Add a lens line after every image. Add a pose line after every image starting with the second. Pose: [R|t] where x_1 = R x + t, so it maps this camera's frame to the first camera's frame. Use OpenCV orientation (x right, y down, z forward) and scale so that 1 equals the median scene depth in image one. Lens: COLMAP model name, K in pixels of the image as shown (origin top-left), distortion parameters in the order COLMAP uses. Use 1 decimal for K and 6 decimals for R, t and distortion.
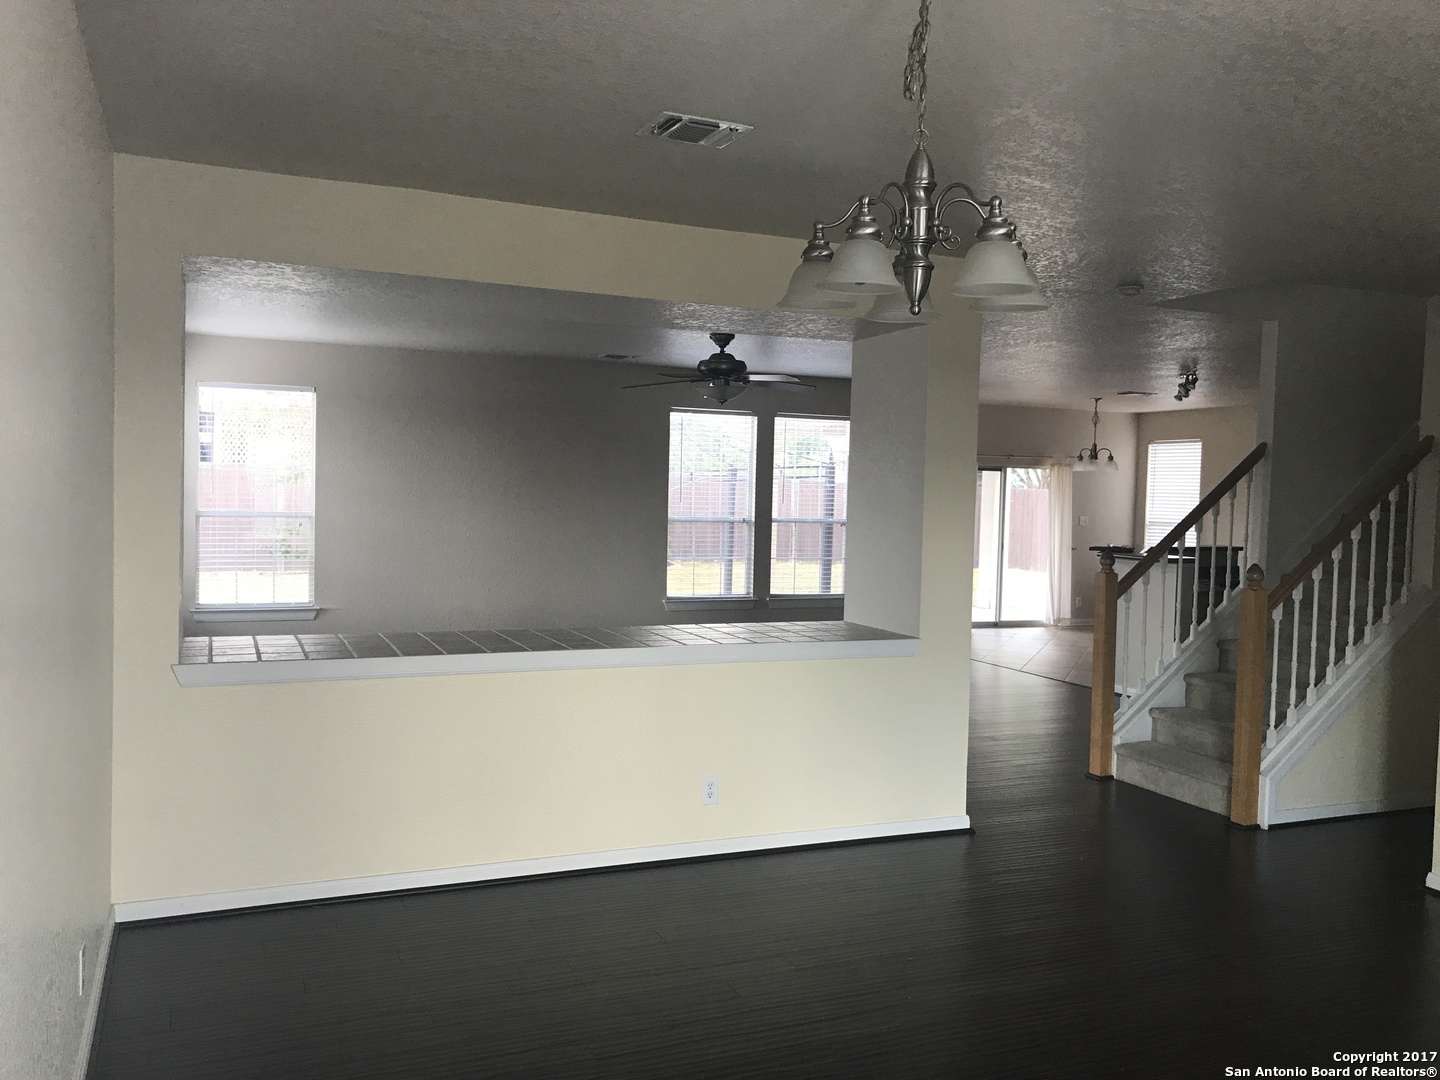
lens RADIAL K [[1174.5, 0, 718.5], [0, 1174.5, 538.1], [0, 0, 1]] dist [0.023360, -0.033861]
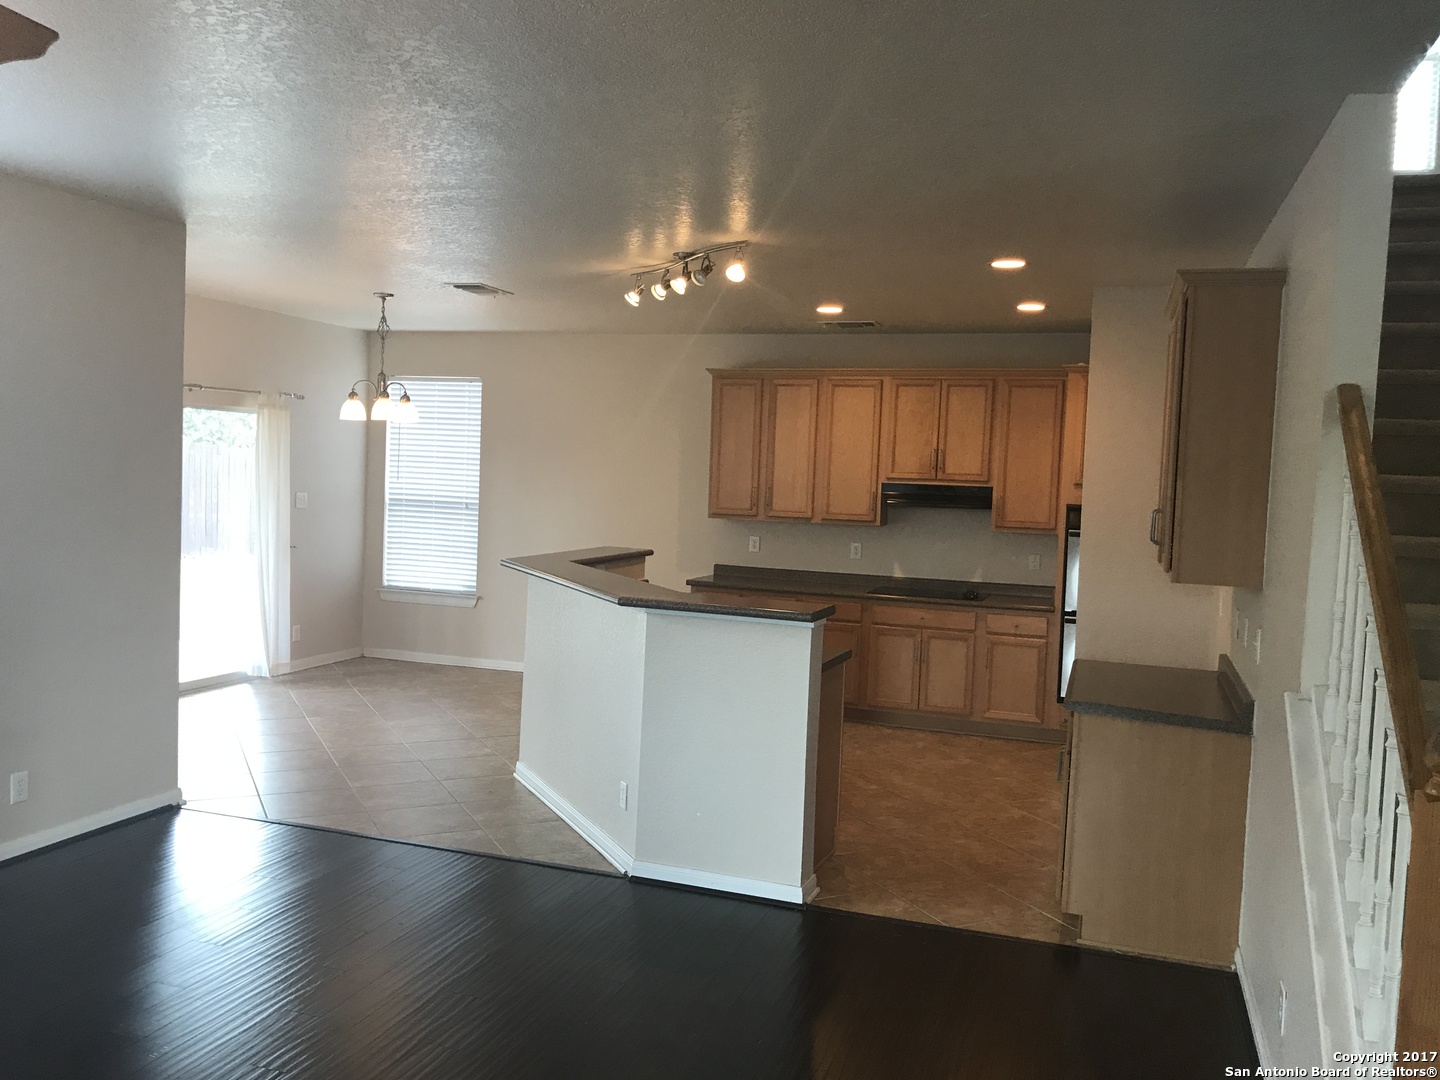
lens RADIAL K [[1174.5, 0, 714.8], [0, 1174.5, 544.3], [0, 0, 1]] dist [0.023360, -0.033861]
pose [[0.667665, -0.045586, 0.743065, -0.003318], [0.007292, 0.998476, 0.054703, -0.031923], [-0.744426, -0.031105, 0.666980, 0.585397]]
